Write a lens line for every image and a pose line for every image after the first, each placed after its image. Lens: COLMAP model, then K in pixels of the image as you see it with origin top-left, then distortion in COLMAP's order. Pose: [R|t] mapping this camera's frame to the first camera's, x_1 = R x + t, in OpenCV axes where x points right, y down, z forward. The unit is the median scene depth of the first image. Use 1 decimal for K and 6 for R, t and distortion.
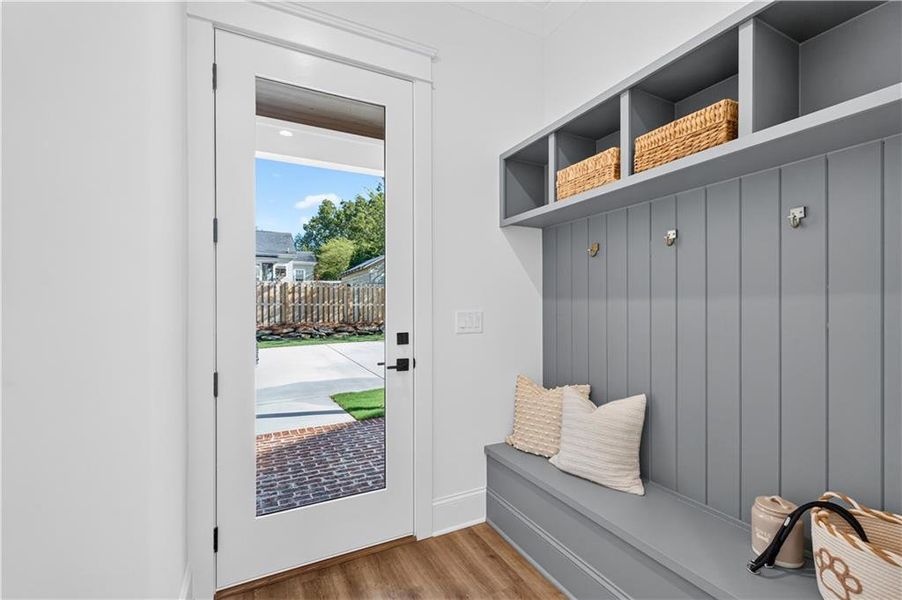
lens RADIAL K [[393.4, 0, 450.5], [0, 393.4, 305.1], [0, 0, 1]] dist [0.007898, -0.001542]
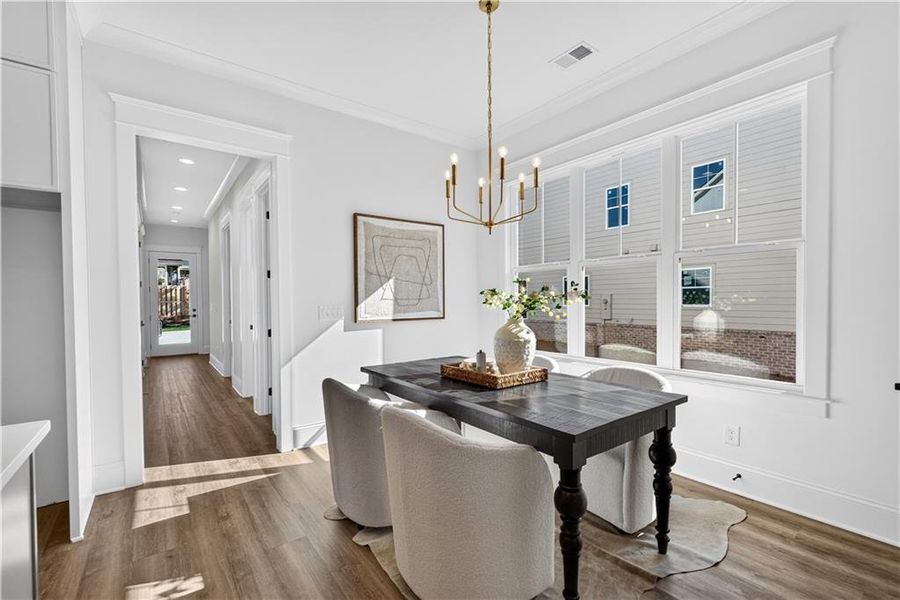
lens RADIAL K [[392.5, 0, 447.0], [0, 392.5, 305.7], [0, 0, 1]] dist [0.007898, -0.001542]
pose [[0.986148, -0.005887, 0.165761, 0.274781], [0.003832, 0.999912, 0.012713, -0.001999], [-0.165821, -0.011901, 0.986084, -0.546701]]
